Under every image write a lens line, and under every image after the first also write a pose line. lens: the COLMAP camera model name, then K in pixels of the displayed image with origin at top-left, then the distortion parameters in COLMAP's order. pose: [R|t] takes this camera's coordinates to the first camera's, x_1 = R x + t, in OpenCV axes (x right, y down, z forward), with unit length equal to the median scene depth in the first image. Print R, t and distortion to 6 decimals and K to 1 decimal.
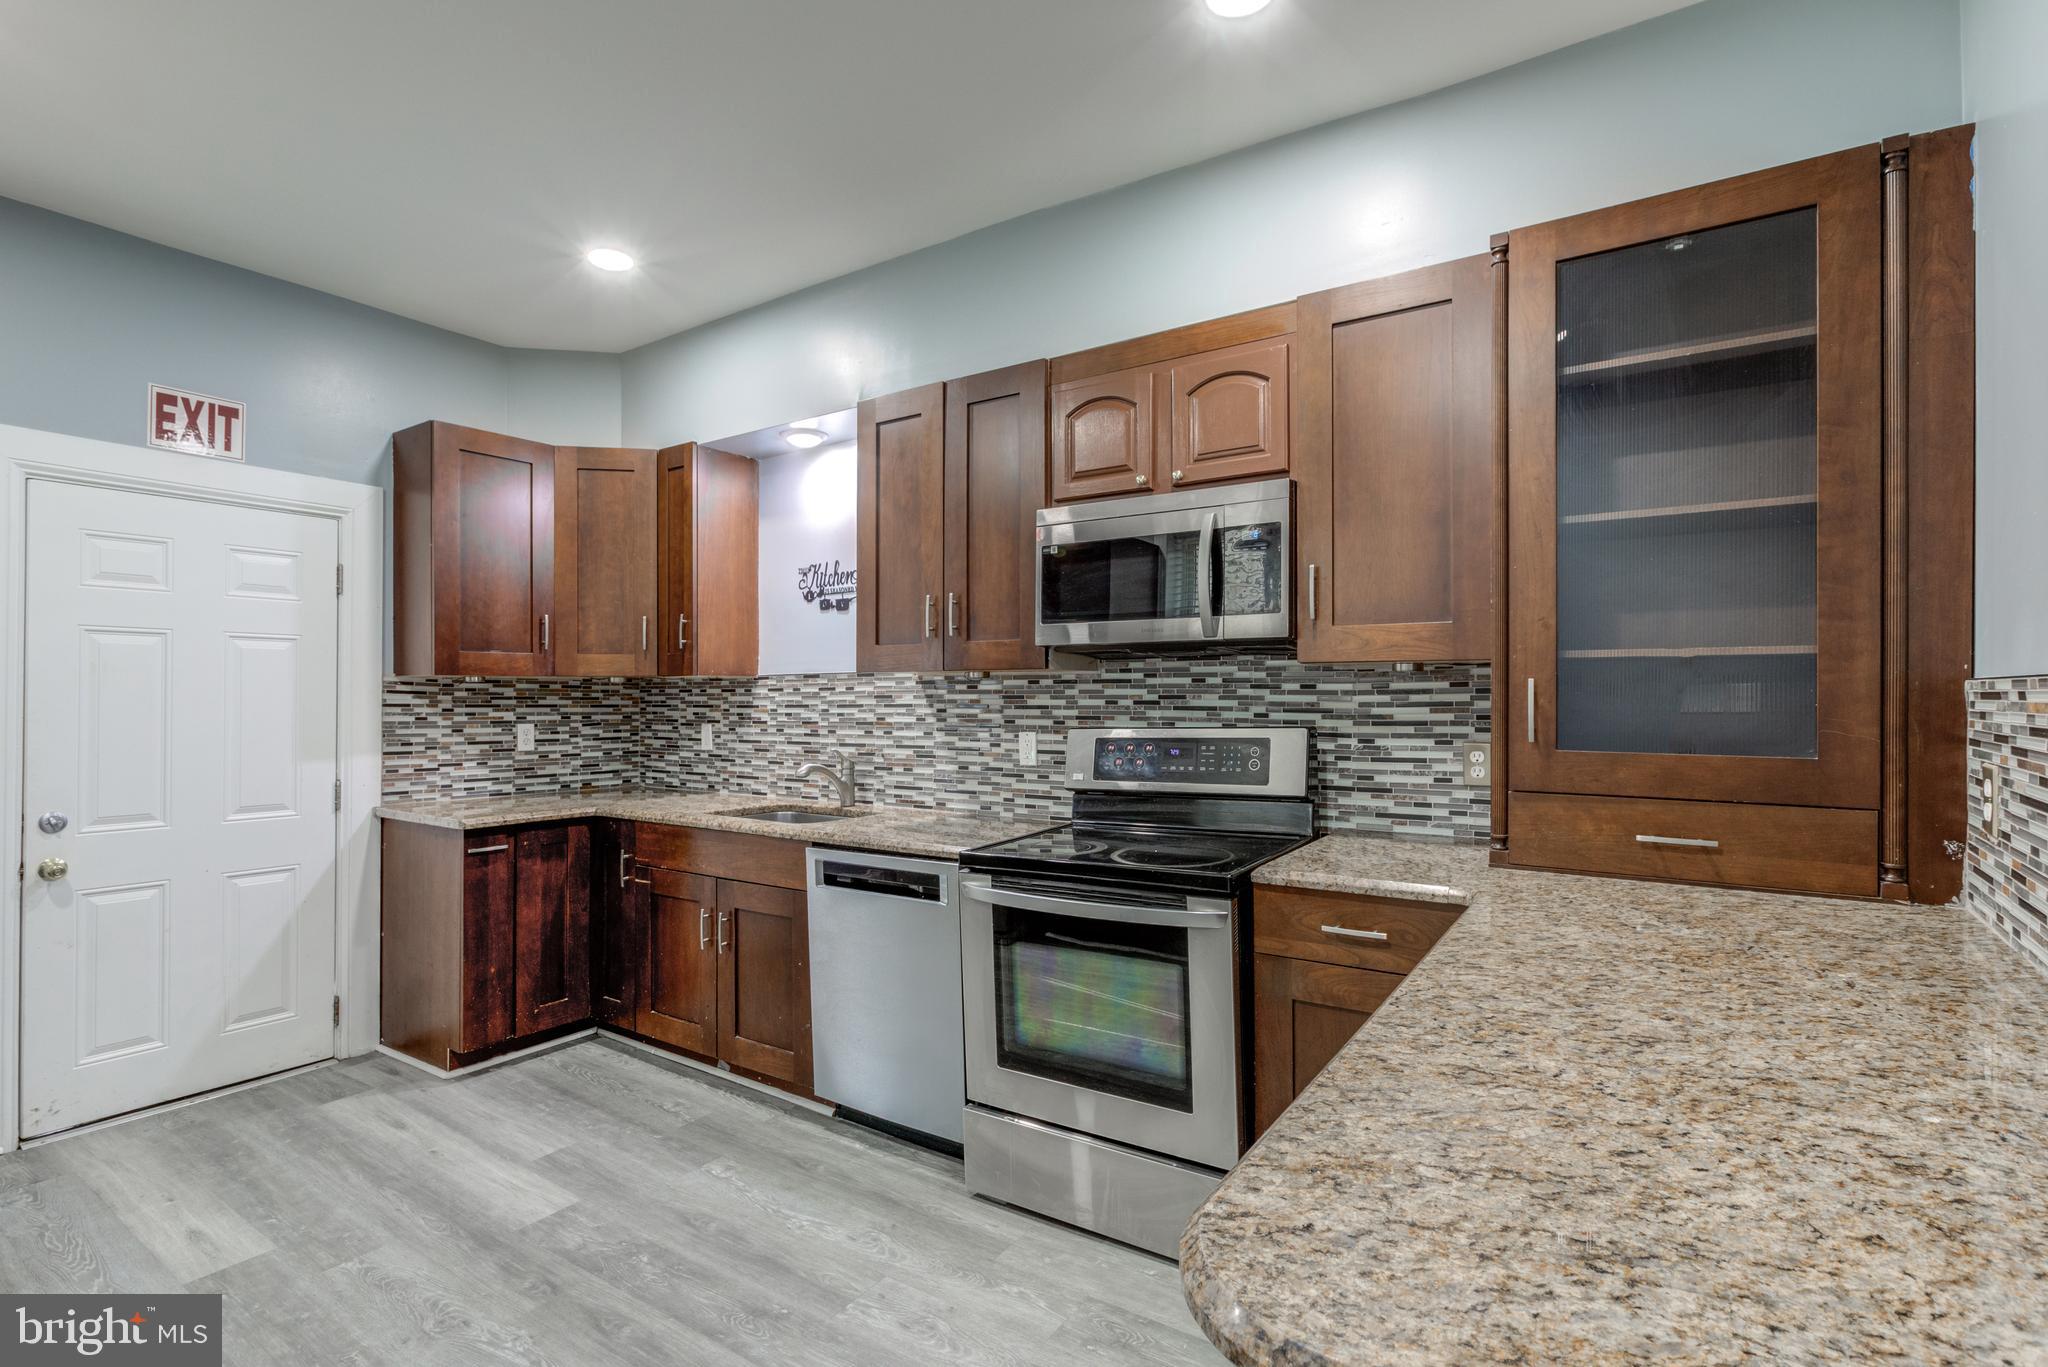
lens RADIAL K [[954.0, 0, 1012.8], [0, 954.0, 691.5], [0, 0, 1]] dist [-0.000767, -0.000234]
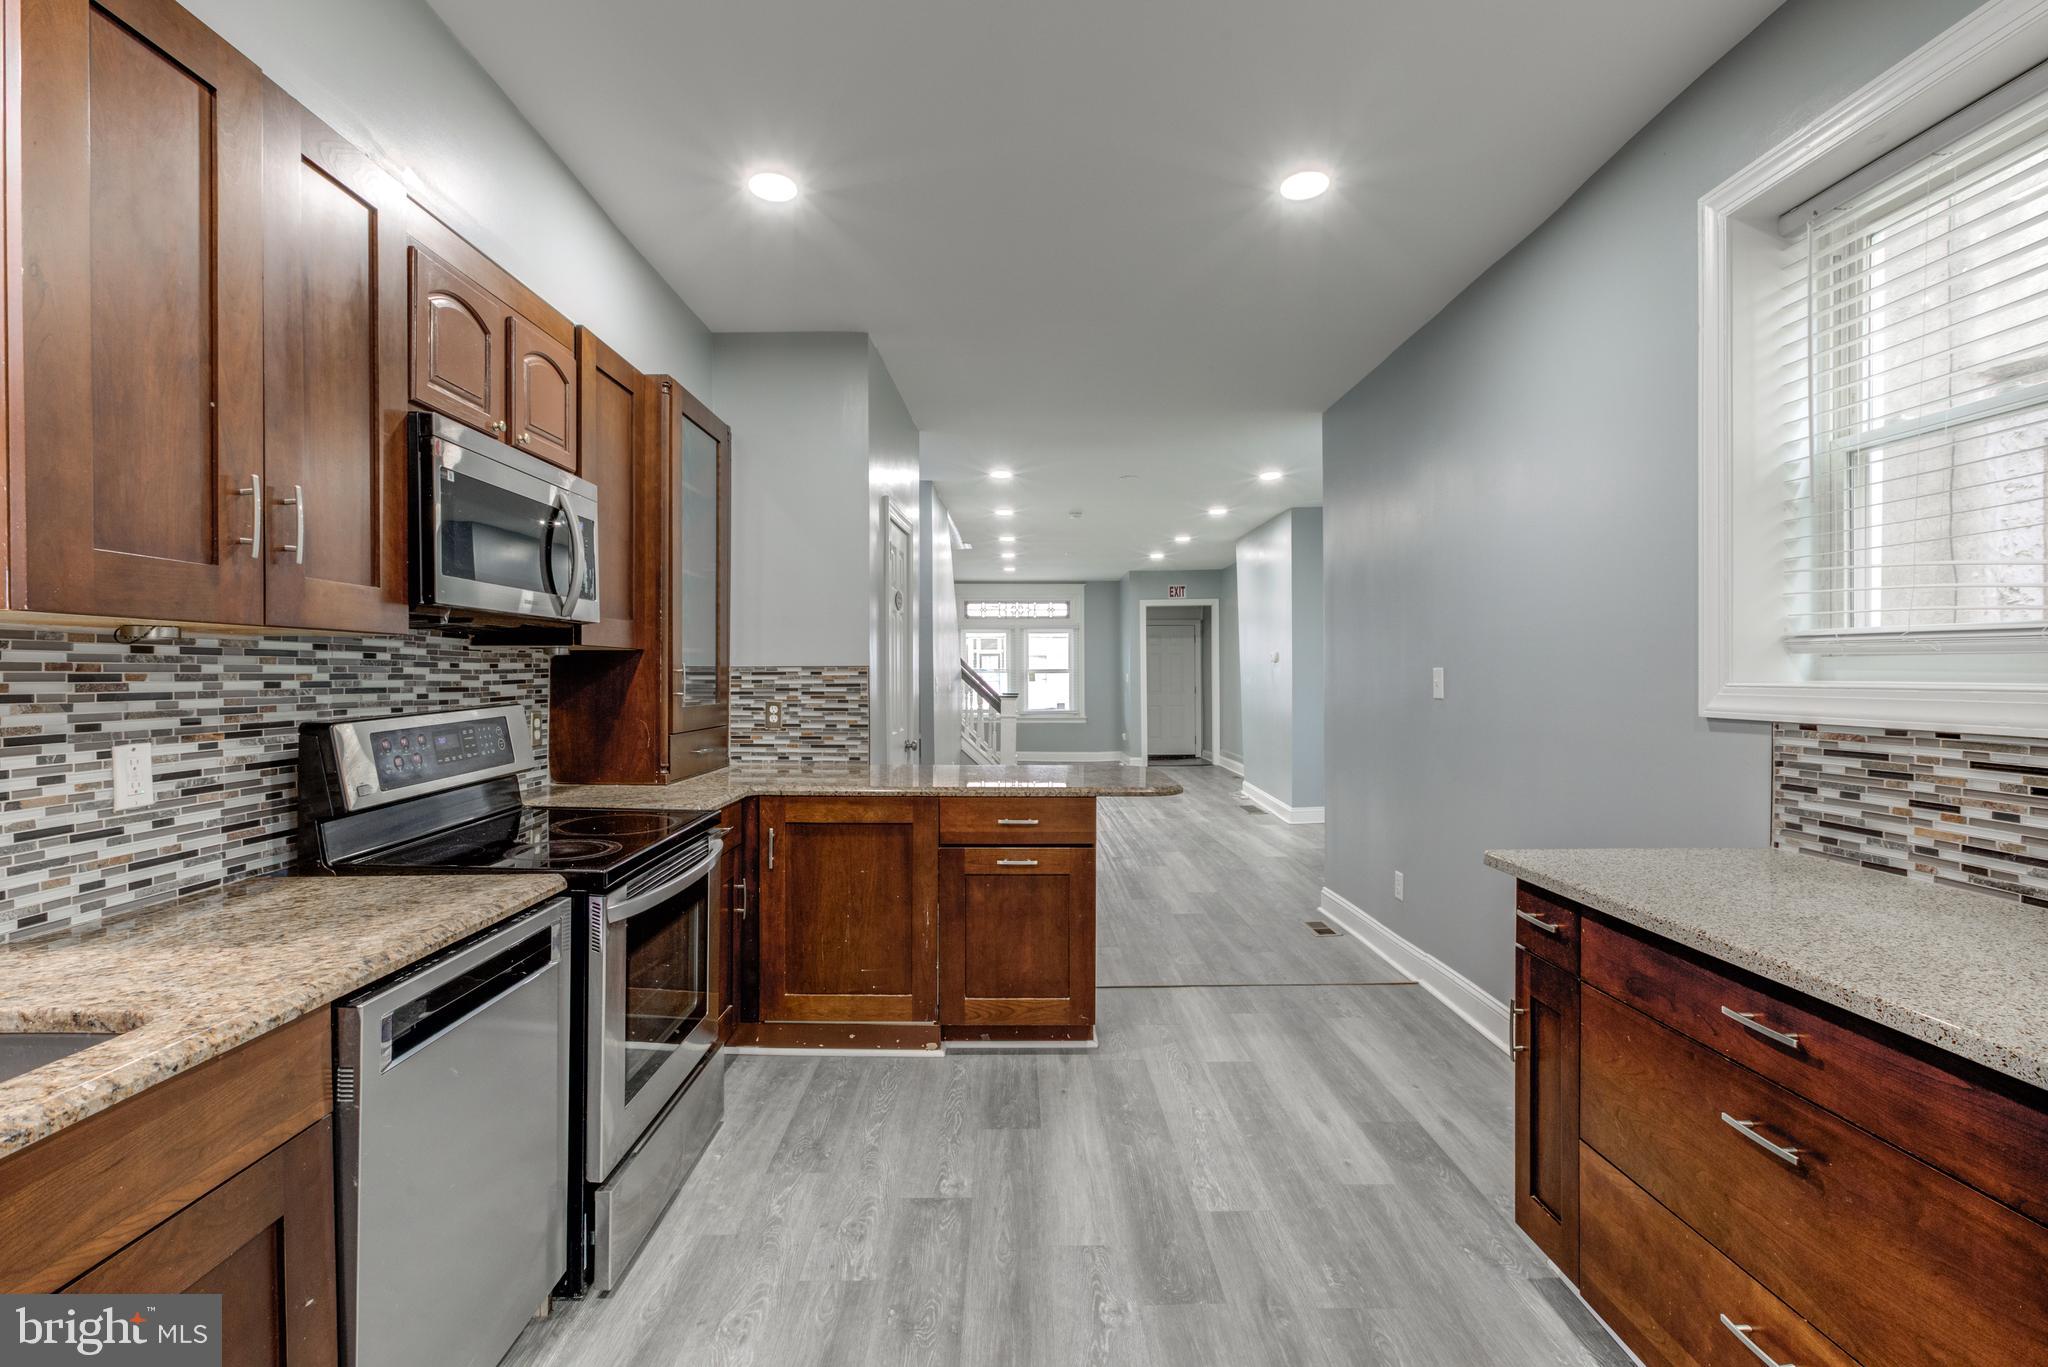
lens RADIAL K [[954.0, 0, 1014.6], [0, 954.0, 675.0], [0, 0, 1]] dist [-0.000767, -0.000234]
pose [[-0.551052, 0.002085, 0.834469, -0.711061], [0.001419, 0.999998, -0.001562, 0.006110], [-0.834470, 0.000323, -0.551053, 0.913260]]
